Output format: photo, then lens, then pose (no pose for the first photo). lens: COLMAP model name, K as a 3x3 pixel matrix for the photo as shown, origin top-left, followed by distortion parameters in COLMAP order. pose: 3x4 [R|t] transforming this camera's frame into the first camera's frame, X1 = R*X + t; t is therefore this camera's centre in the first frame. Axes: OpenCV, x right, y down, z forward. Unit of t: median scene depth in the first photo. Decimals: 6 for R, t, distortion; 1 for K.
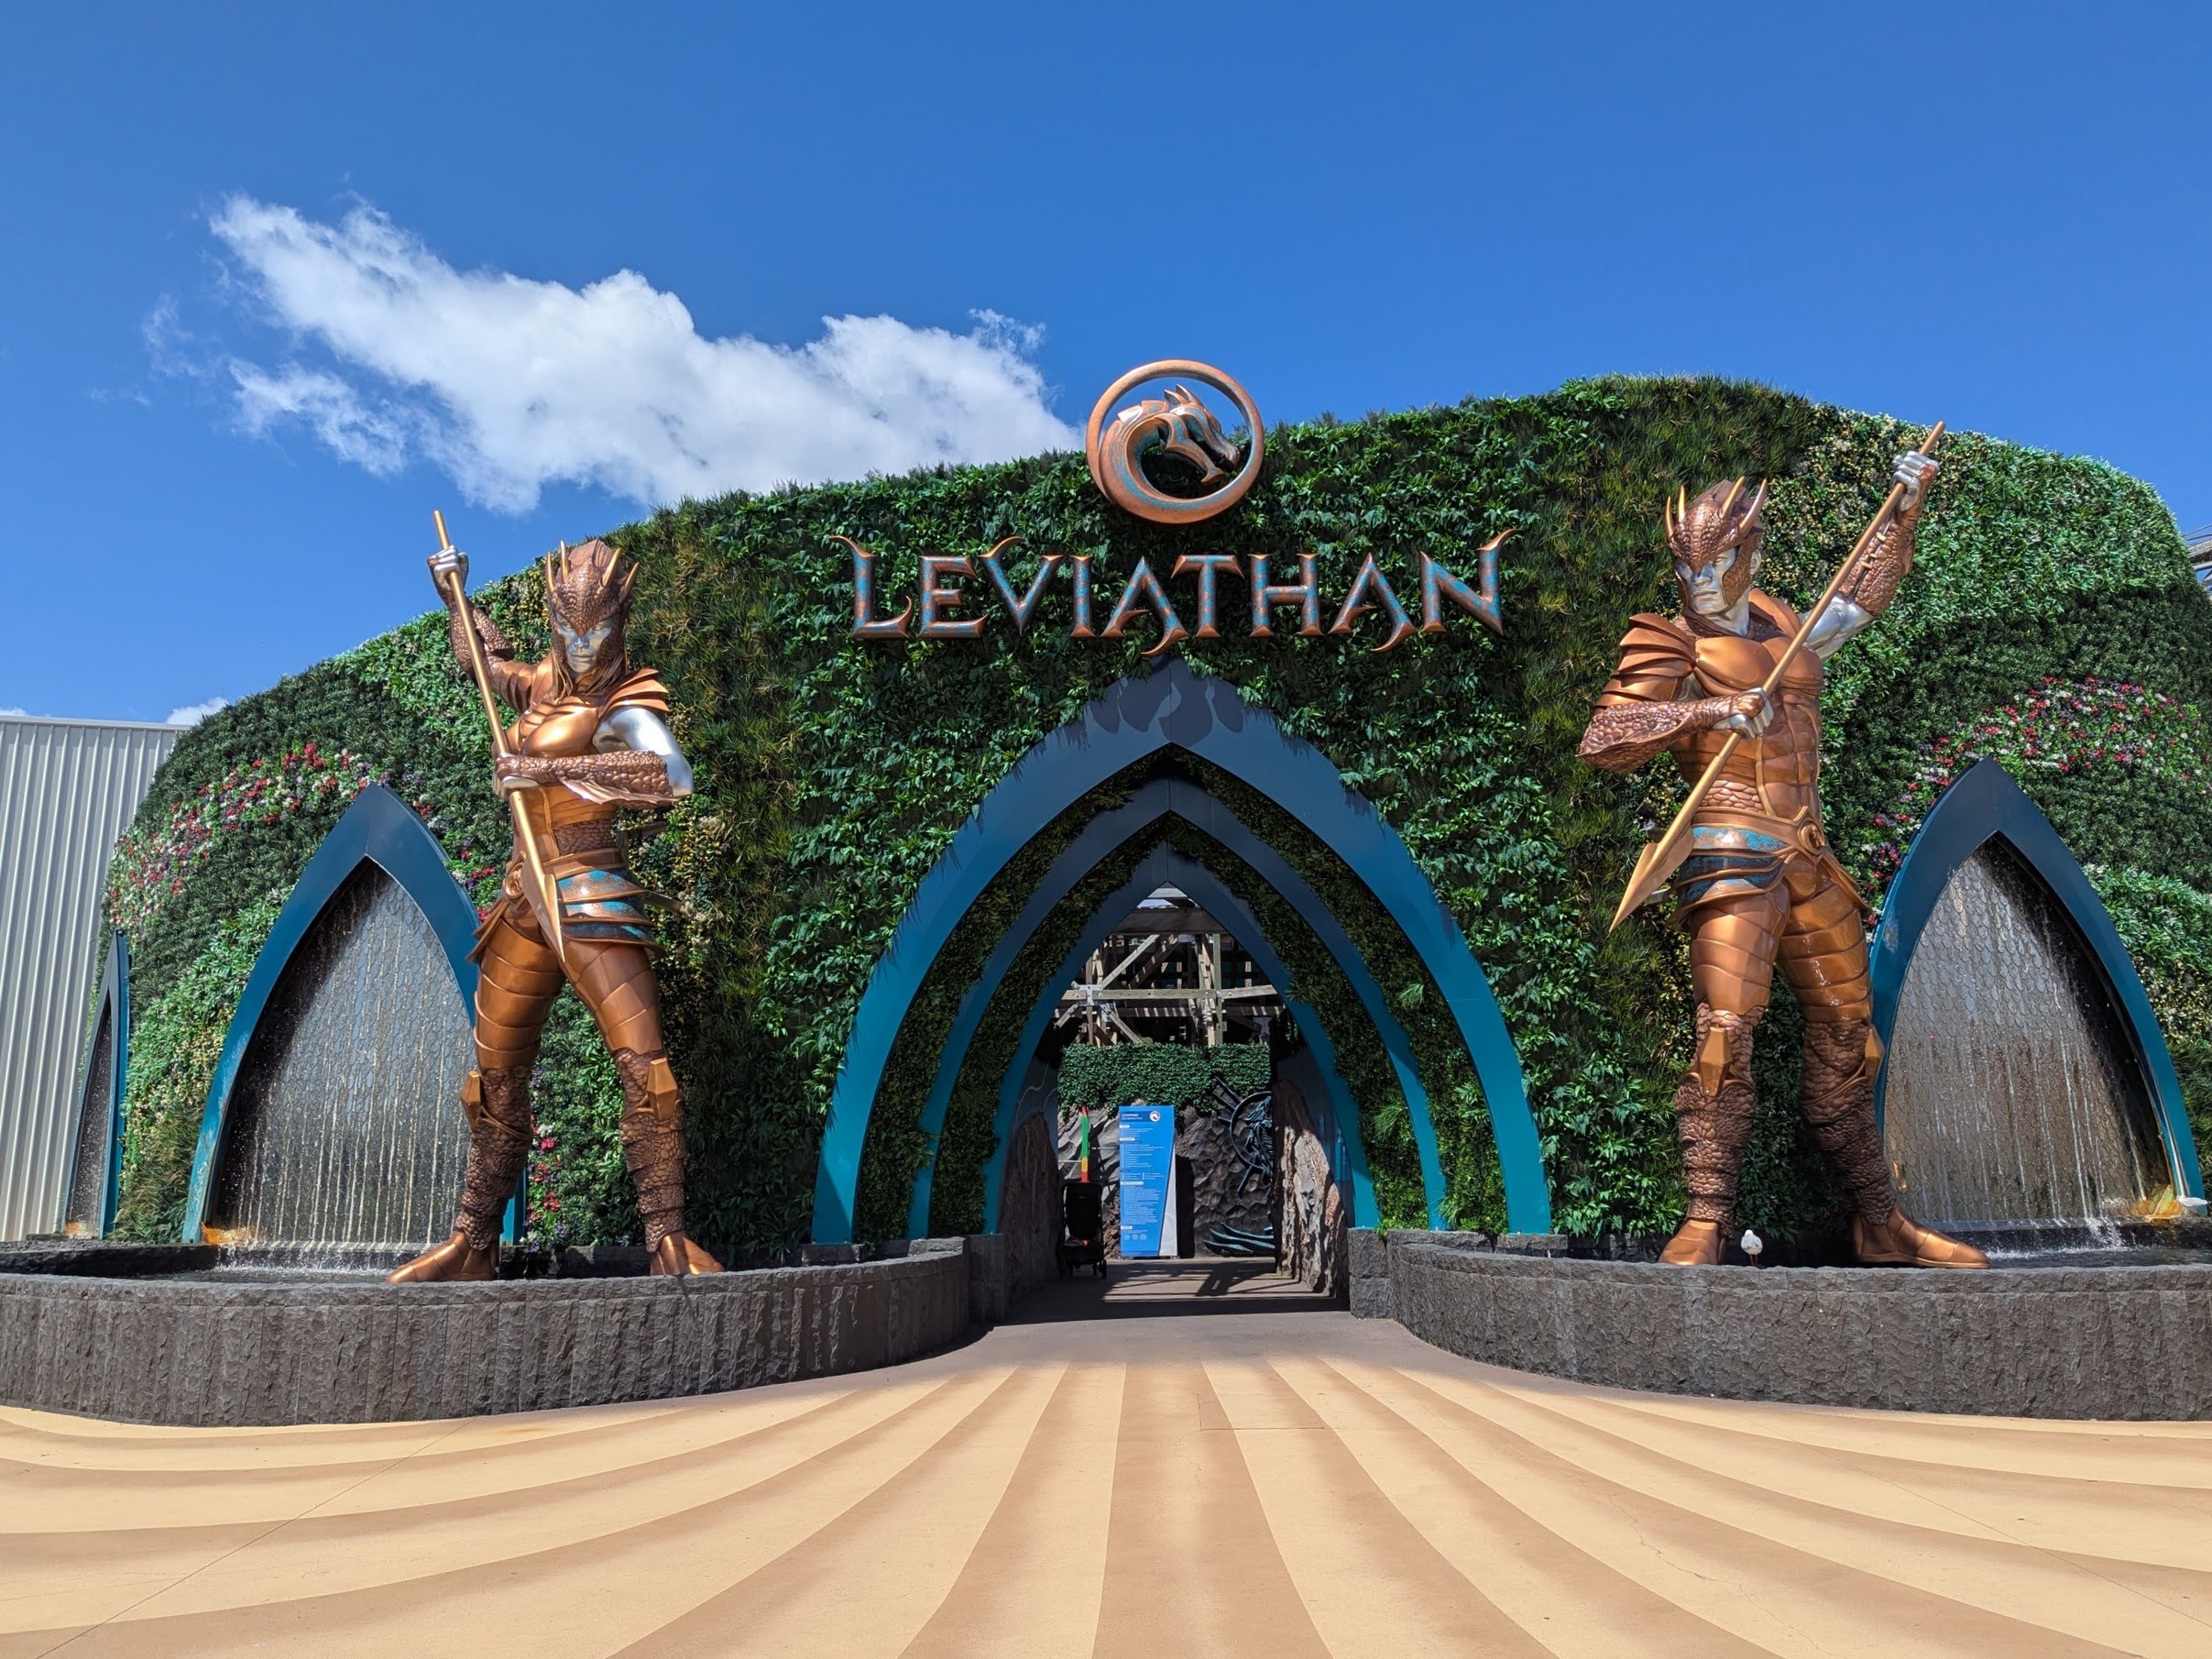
lens RADIAL K [[1613.4, 0, 1108.0], [0, 1613.4, 782.8], [0, 0, 1]] dist [0.111577, -0.151928]
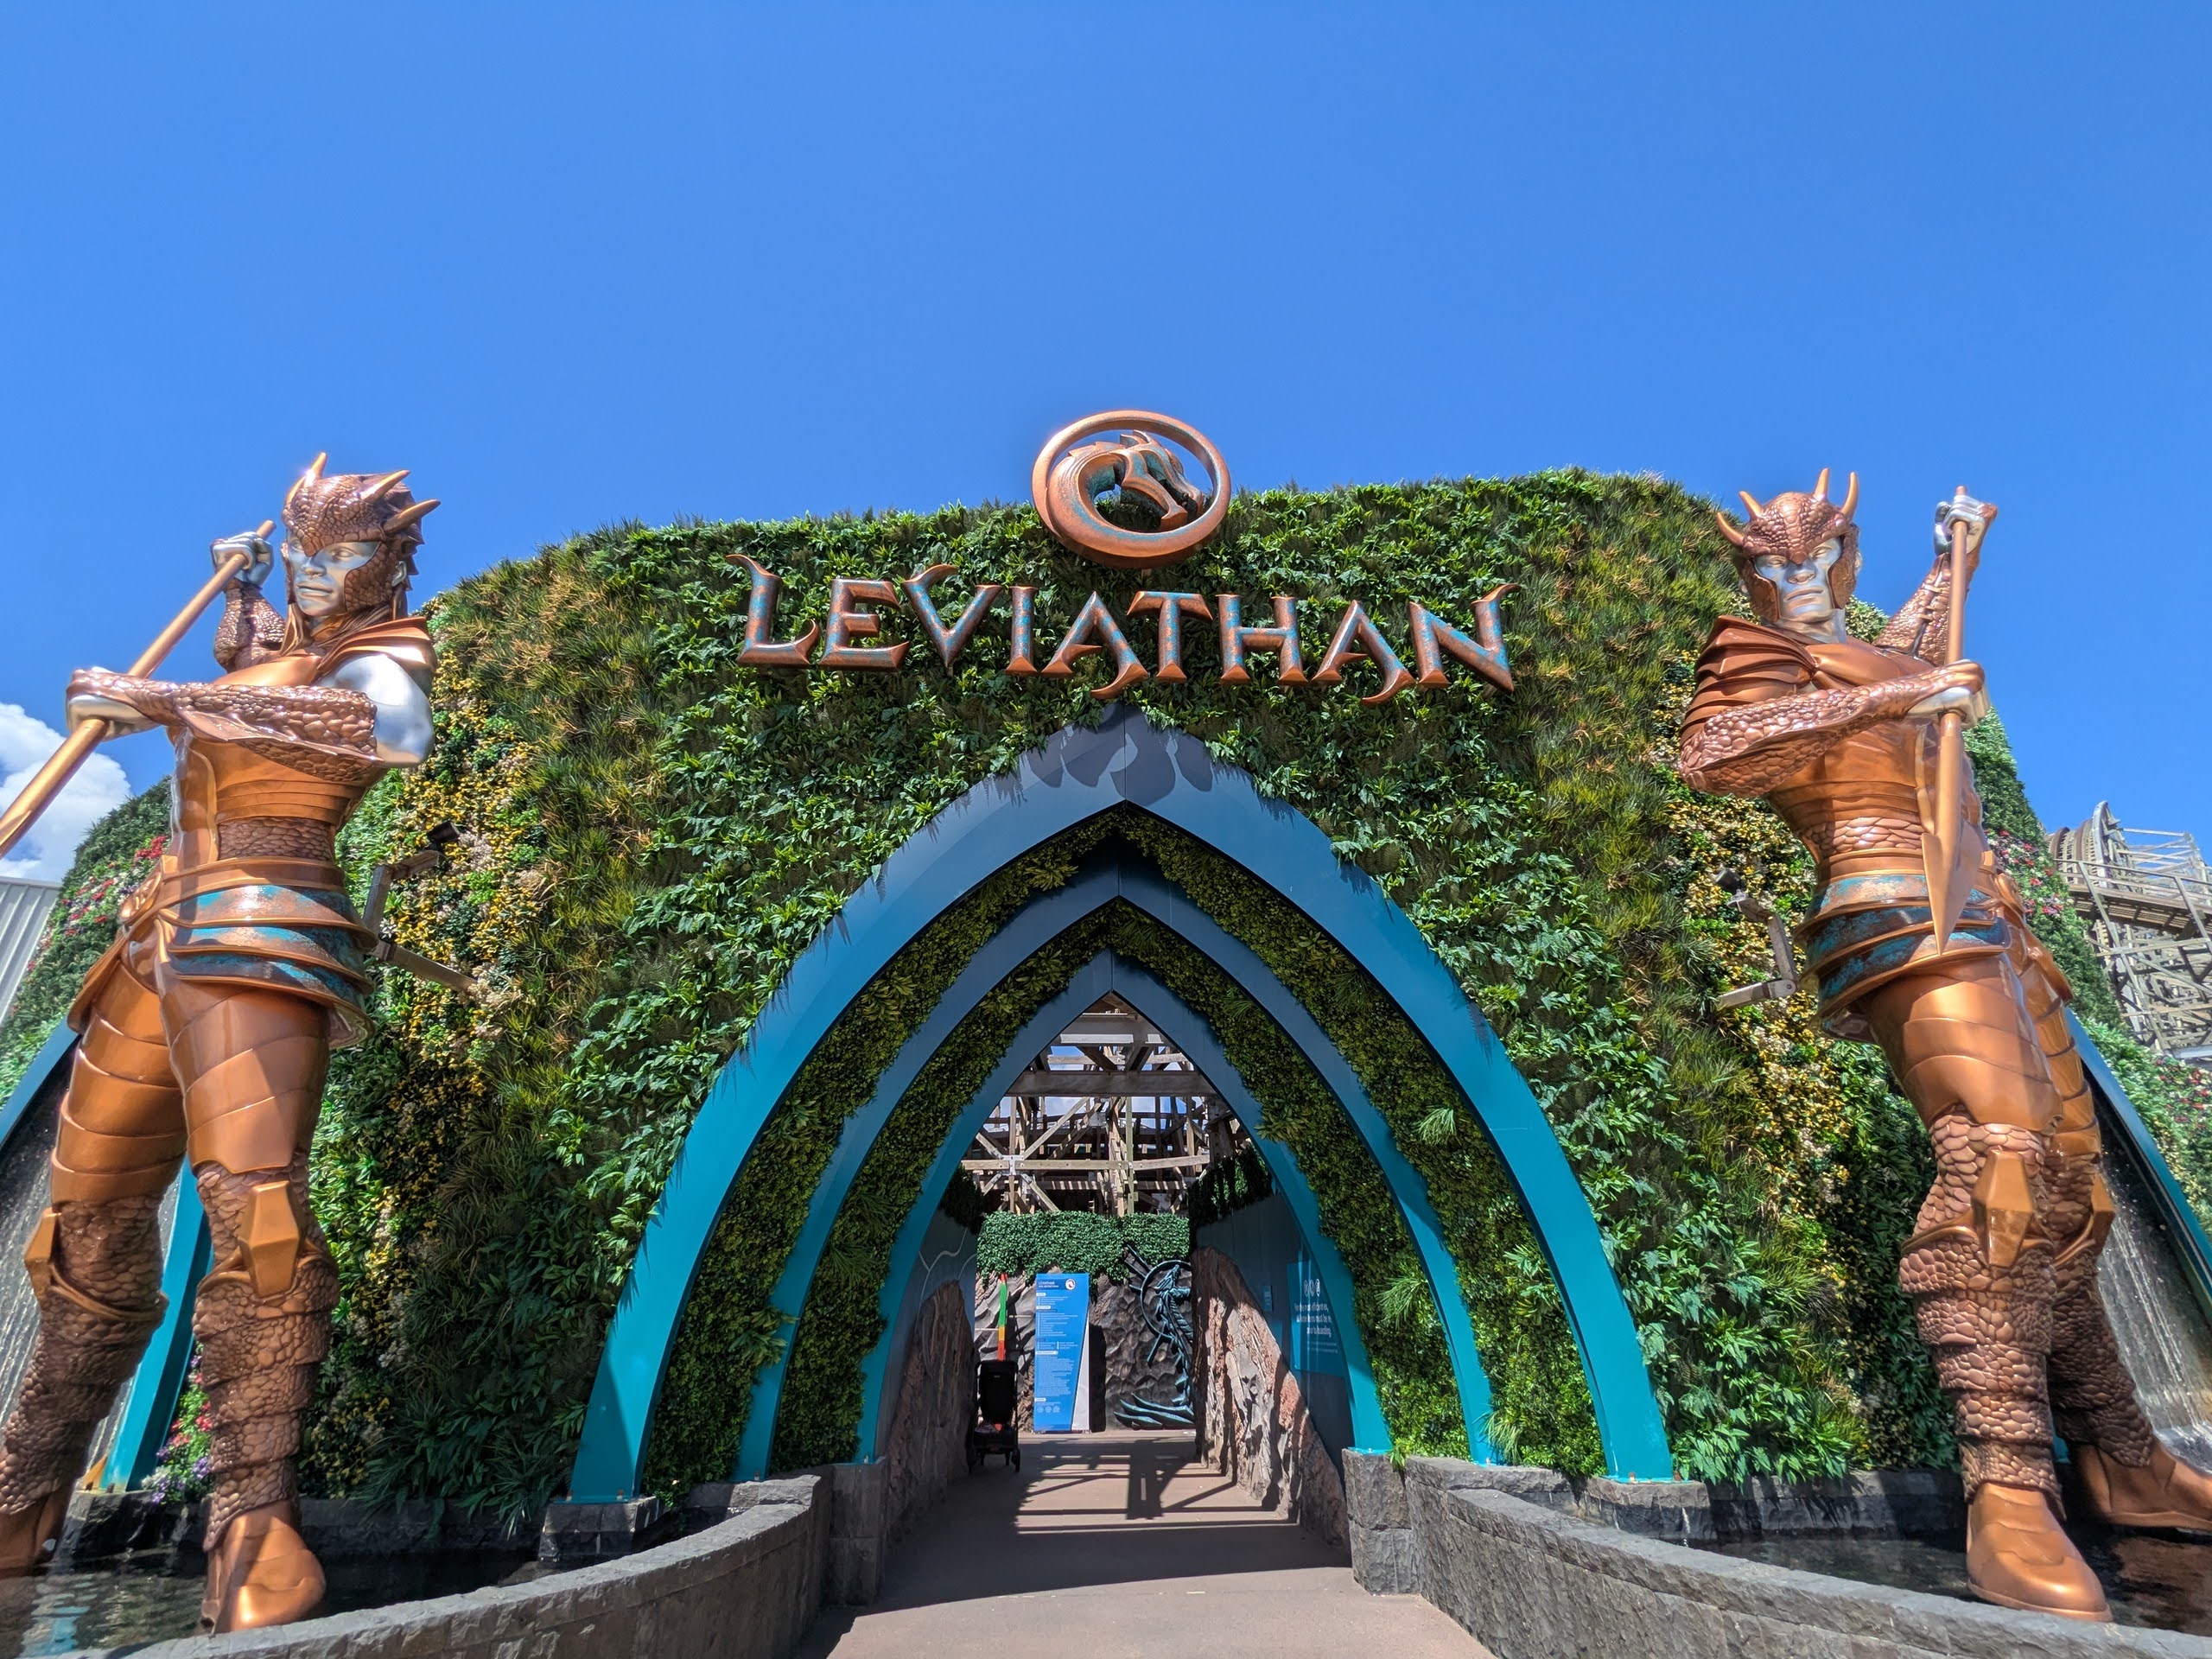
lens RADIAL K [[1022.2, 0, 1091.1], [0, 1022.2, 825.9], [0, 0, 1]] dist [-0.002167, 0.007501]
pose [[0.998010, 0.033052, 0.053696, -0.005238], [-0.020850, 0.976686, -0.213658, 0.097761], [-0.059506, 0.212113, 0.975432, 0.499398]]
